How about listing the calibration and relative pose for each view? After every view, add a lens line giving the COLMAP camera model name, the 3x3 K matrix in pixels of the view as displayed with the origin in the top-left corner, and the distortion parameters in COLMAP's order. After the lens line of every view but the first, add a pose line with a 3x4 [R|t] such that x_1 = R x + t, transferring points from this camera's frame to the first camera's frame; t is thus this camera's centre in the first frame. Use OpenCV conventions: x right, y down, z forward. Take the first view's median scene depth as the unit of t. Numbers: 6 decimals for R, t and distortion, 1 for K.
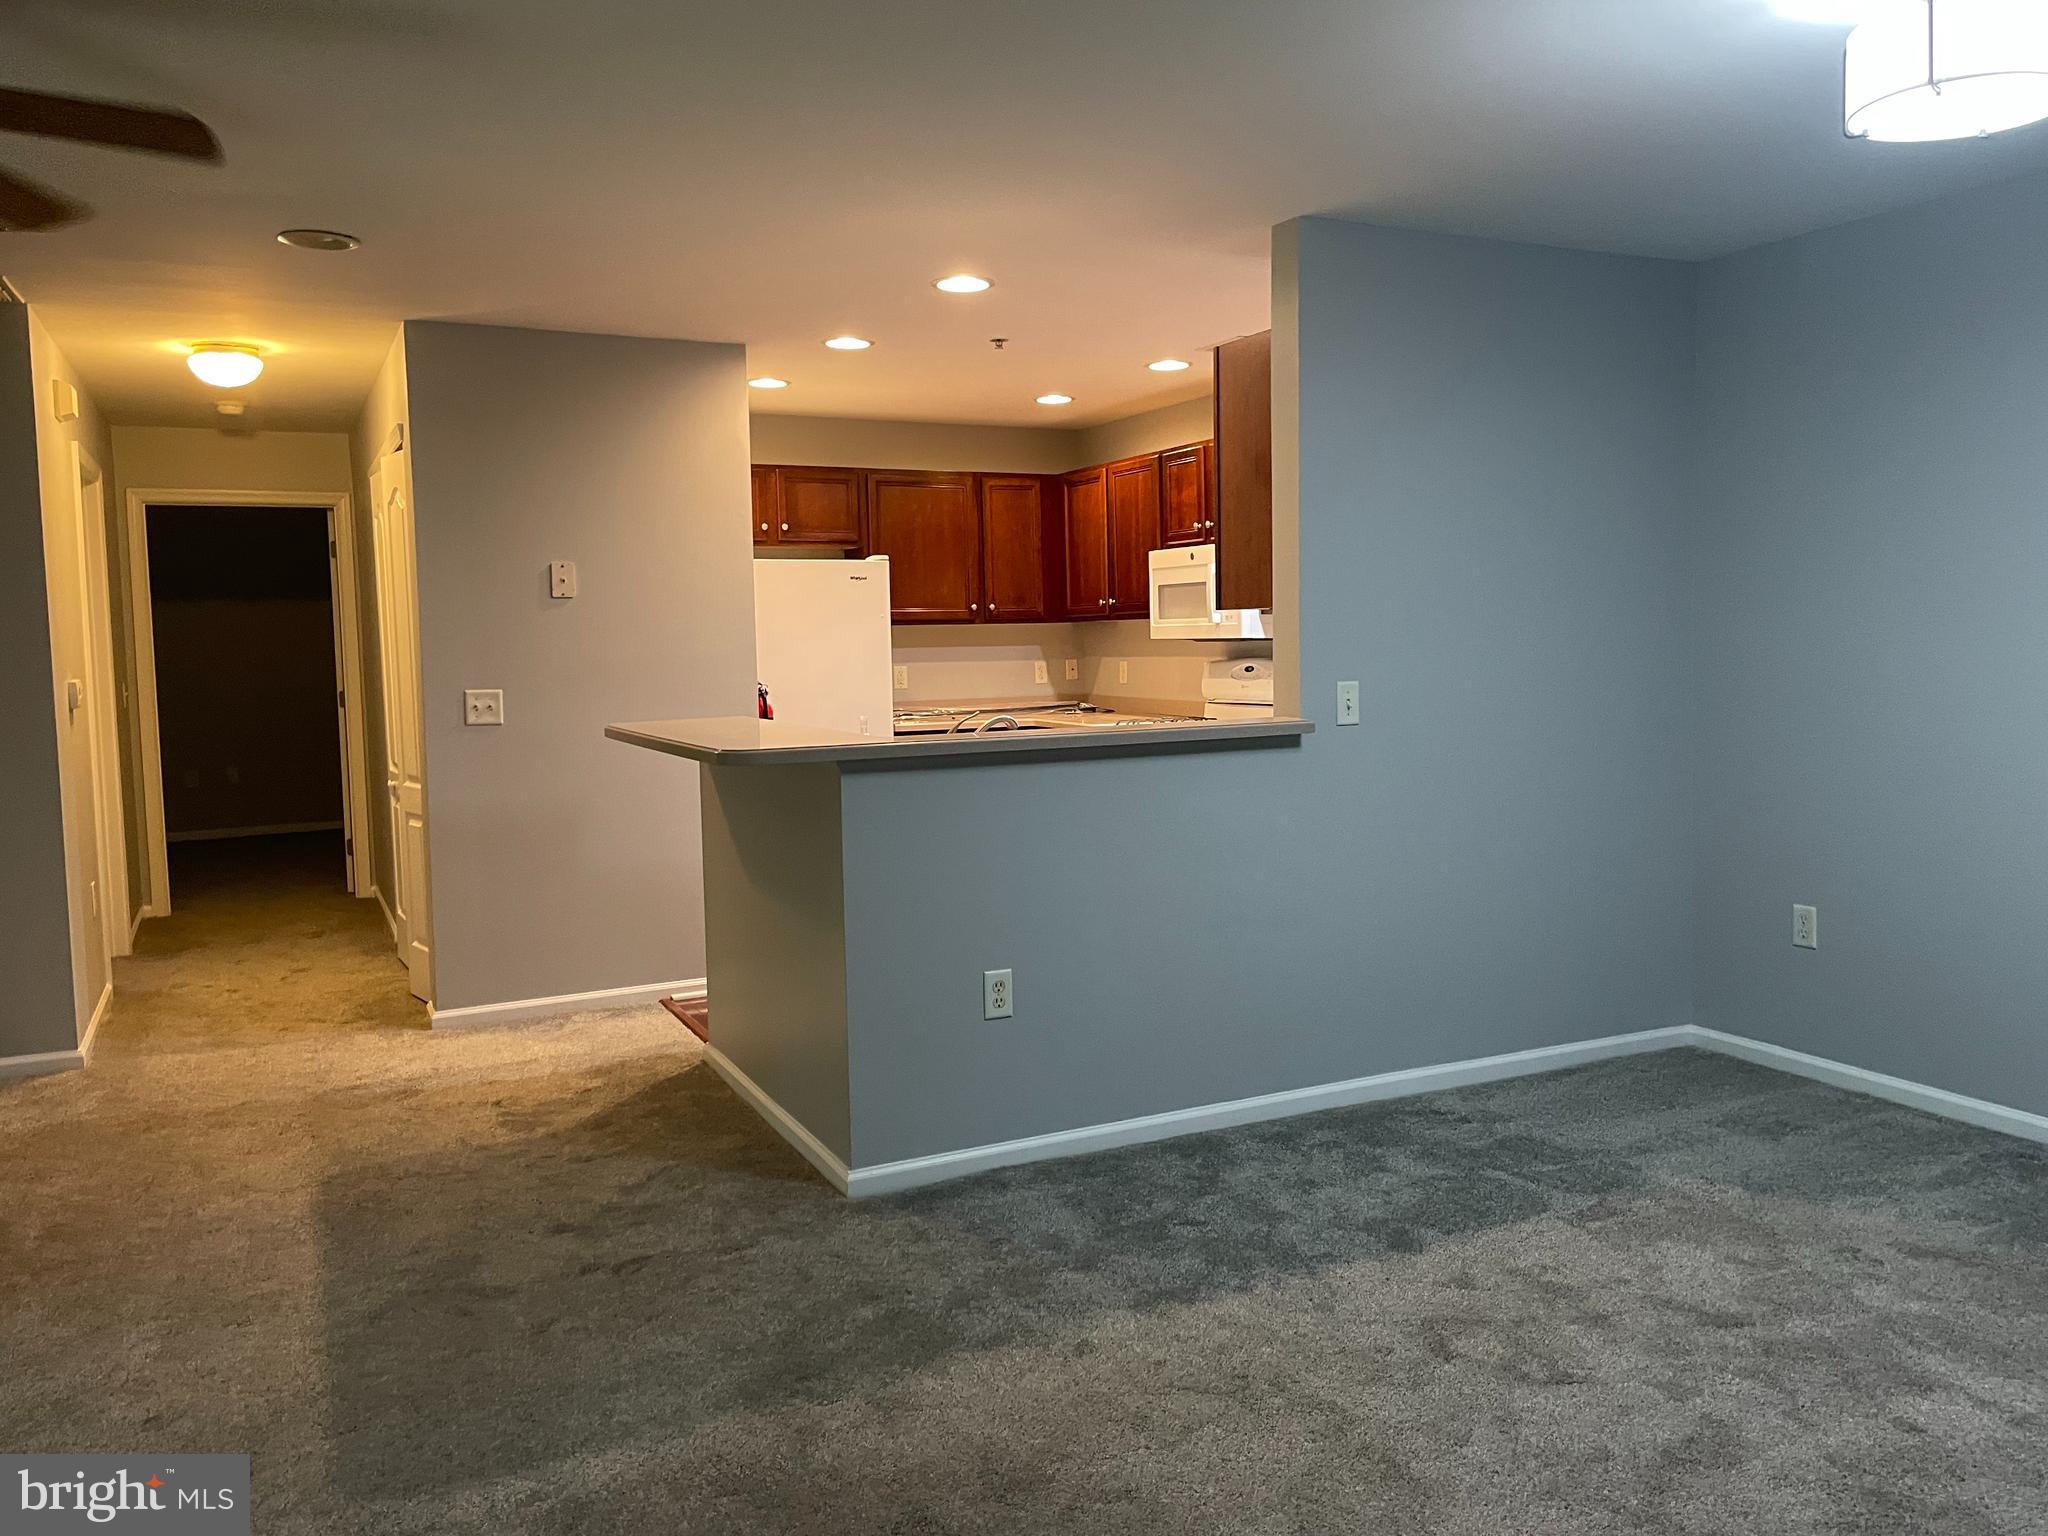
lens RADIAL K [[1549.8, 0, 1019.8], [0, 1549.8, 727.5], [0, 0, 1]] dist [0.105270, -0.126468]
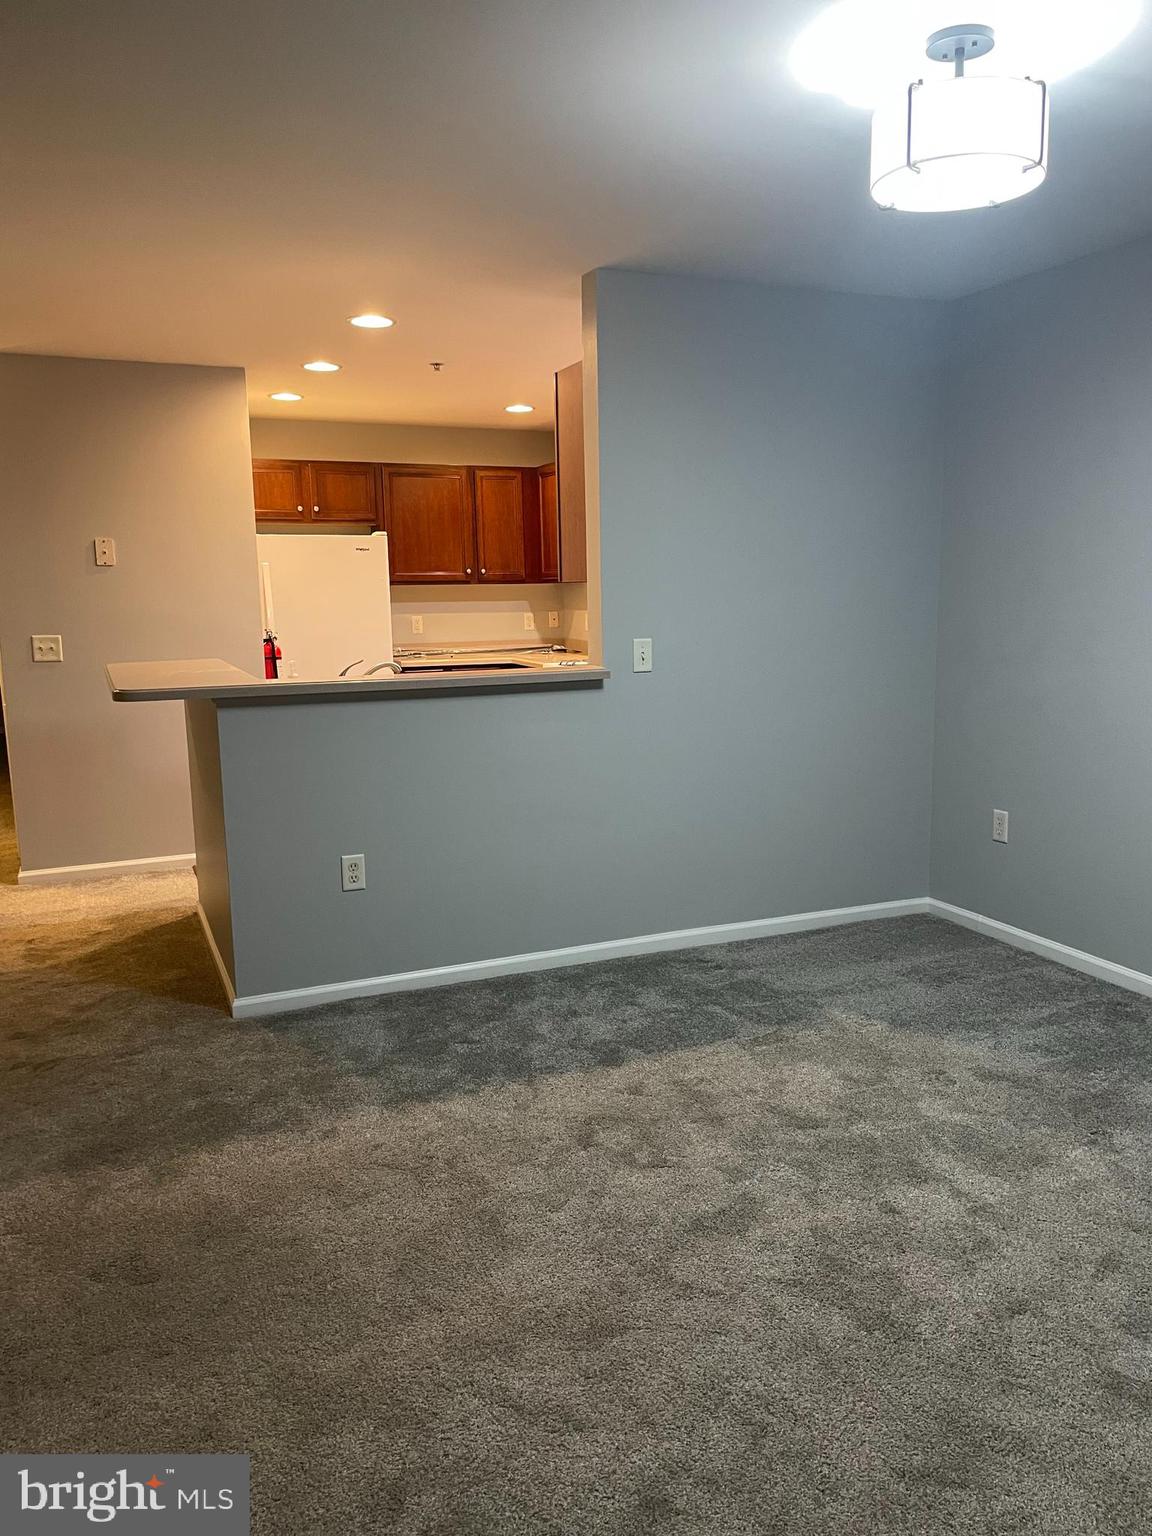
lens RADIAL K [[1161.2, 0, 576.0], [0, 1161.2, 768.0], [0, 0, 1]] dist [0.098014, -0.125746]
pose [[0.998601, 0.011943, -0.051504, 0.213273], [-0.006857, 0.995182, 0.097809, -0.016942], [0.052424, -0.097319, 0.993872, 0.016565]]
